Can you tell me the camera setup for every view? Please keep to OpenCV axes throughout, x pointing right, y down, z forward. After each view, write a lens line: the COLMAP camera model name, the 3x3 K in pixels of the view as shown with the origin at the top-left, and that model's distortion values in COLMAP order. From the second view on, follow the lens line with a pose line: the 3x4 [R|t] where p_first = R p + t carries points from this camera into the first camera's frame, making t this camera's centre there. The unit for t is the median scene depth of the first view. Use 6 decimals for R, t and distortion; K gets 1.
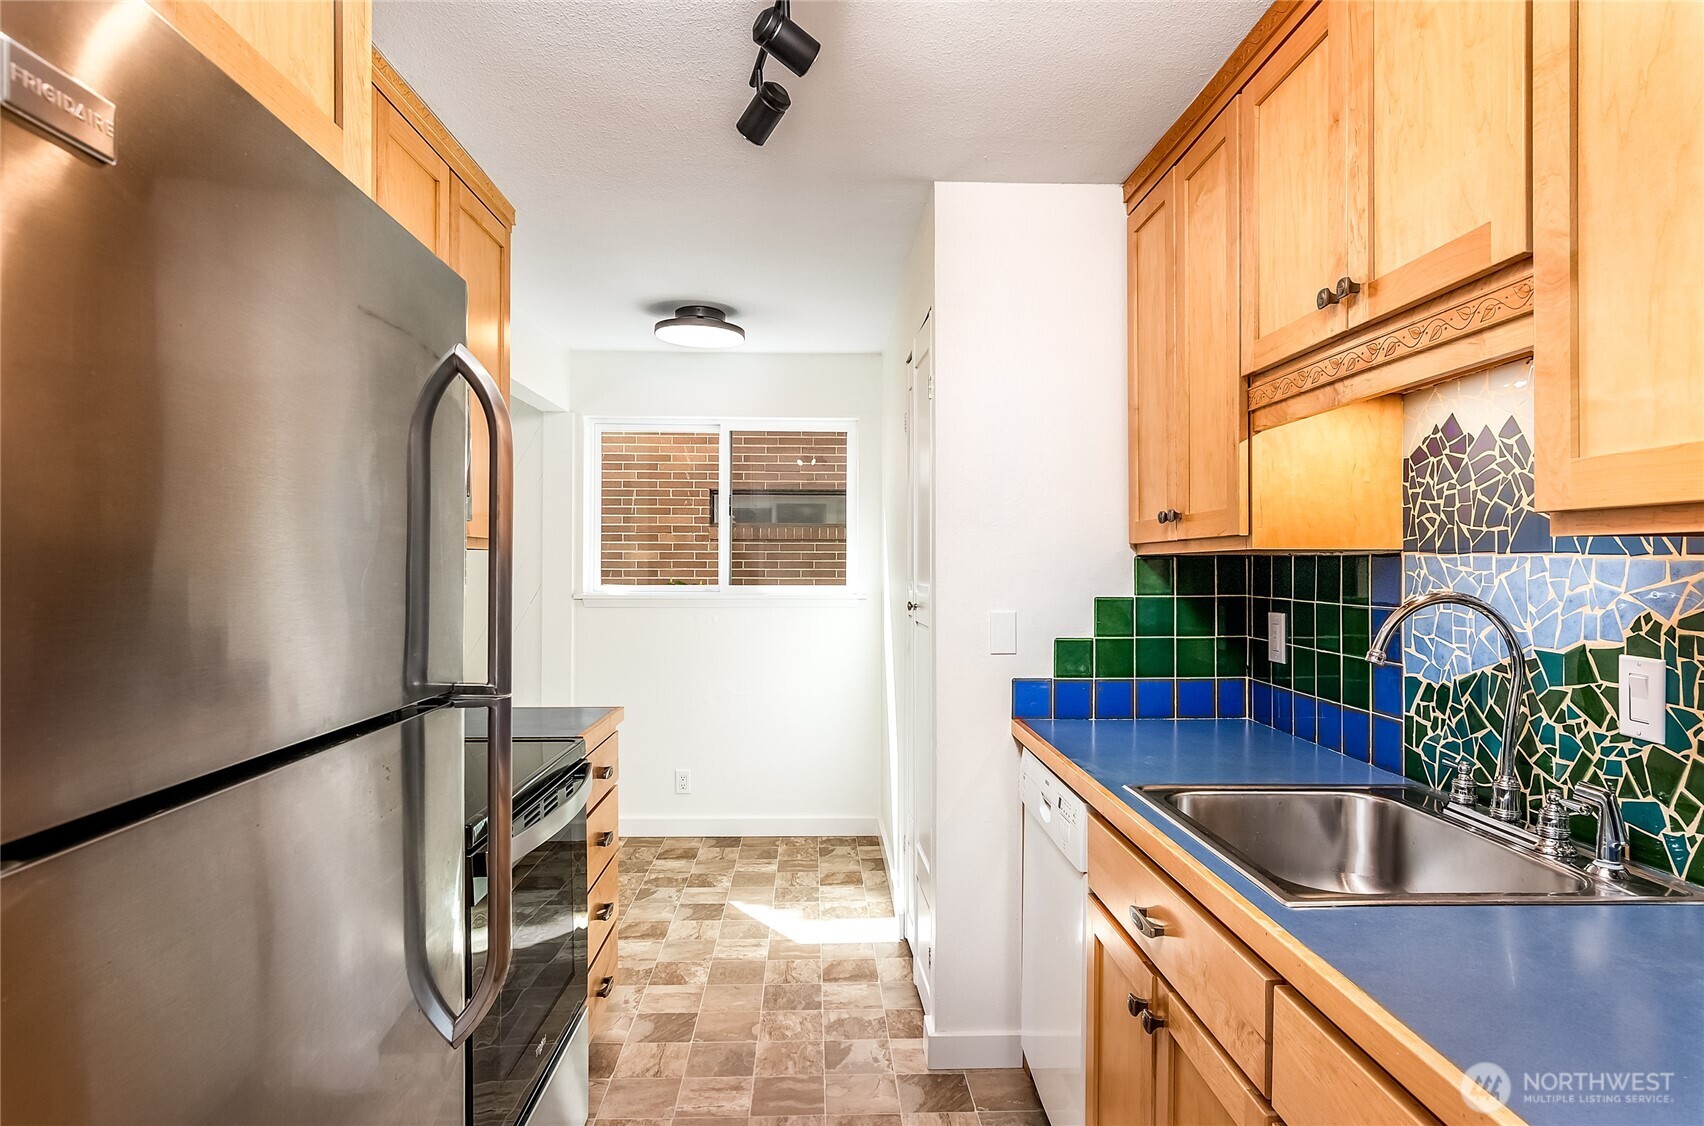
lens RADIAL K [[974.7, 0, 849.1], [0, 974.7, 566.2], [0, 0, 1]] dist [-0.006447, -0.000867]
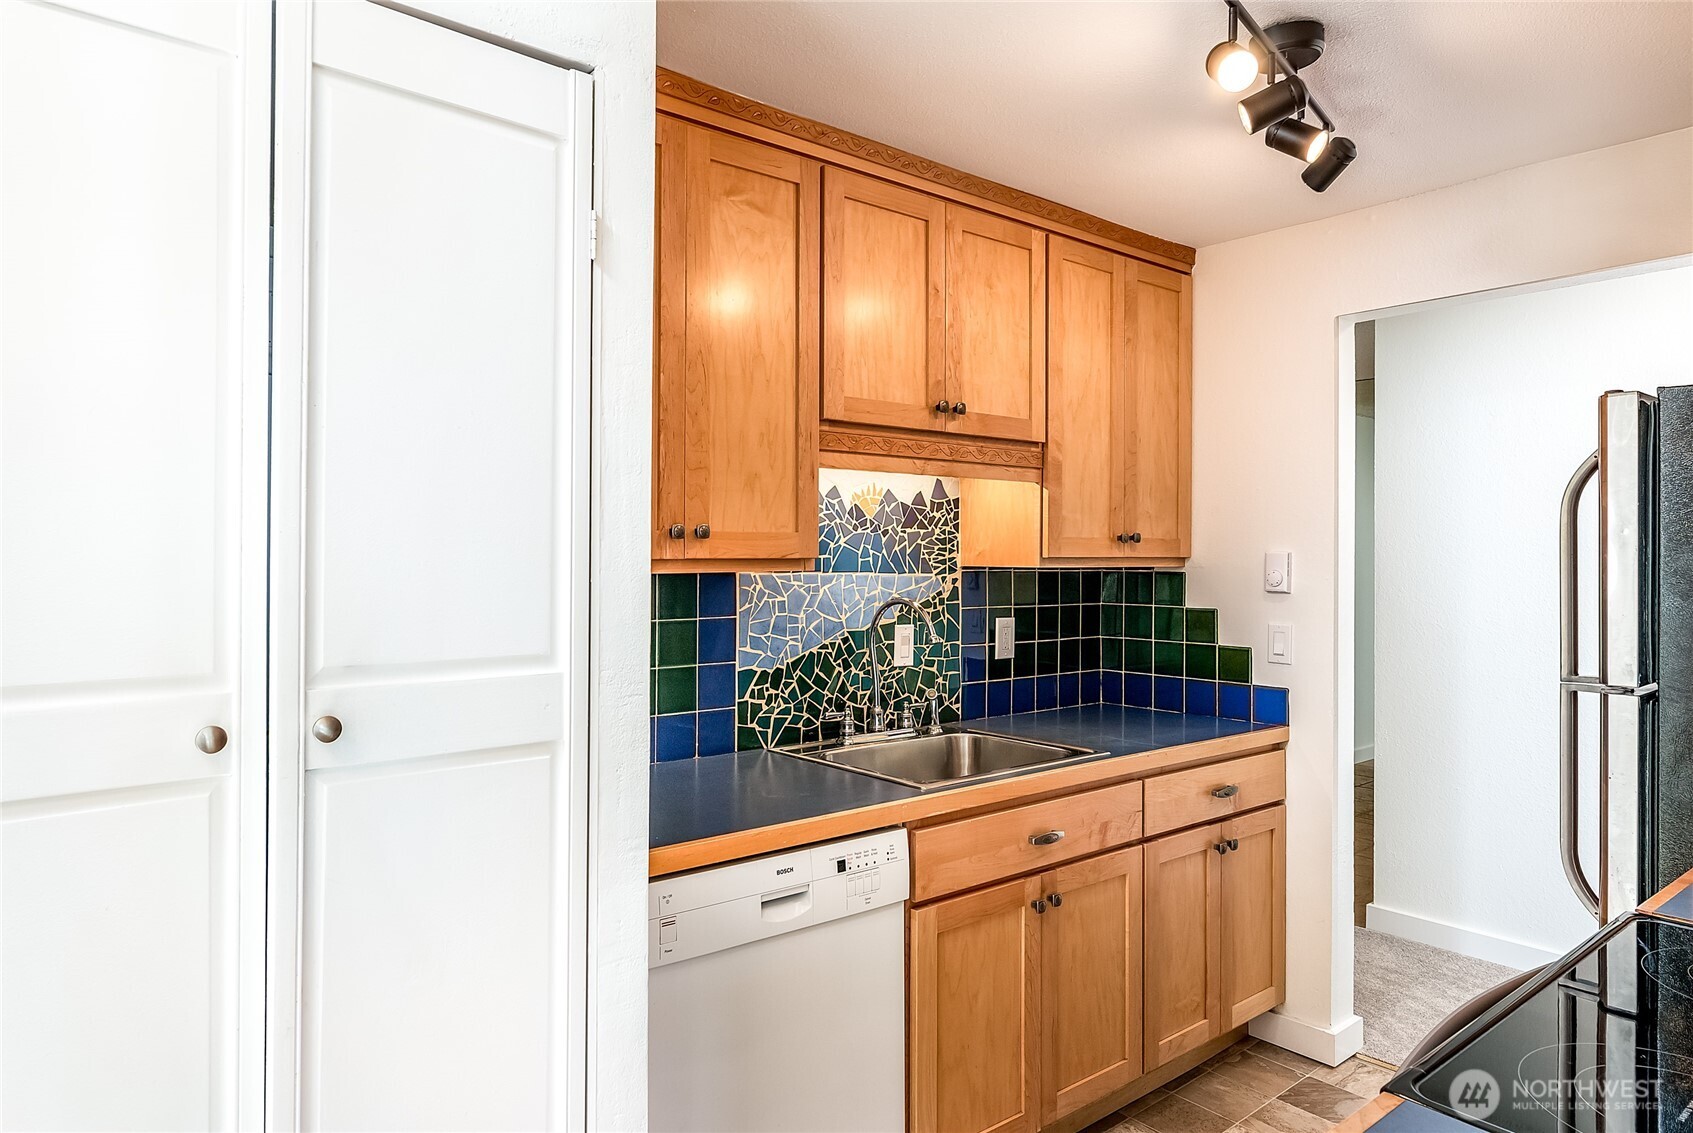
lens RADIAL K [[1050.5, 0, 849.0], [0, 1050.5, 561.0], [0, 0, 1]] dist [-0.003775, -0.000050]
pose [[-0.617014, -0.004706, 0.786938, -0.661336], [-0.000145, 0.999983, 0.005866, -0.040858], [-0.786952, 0.003505, -0.617004, 1.981616]]
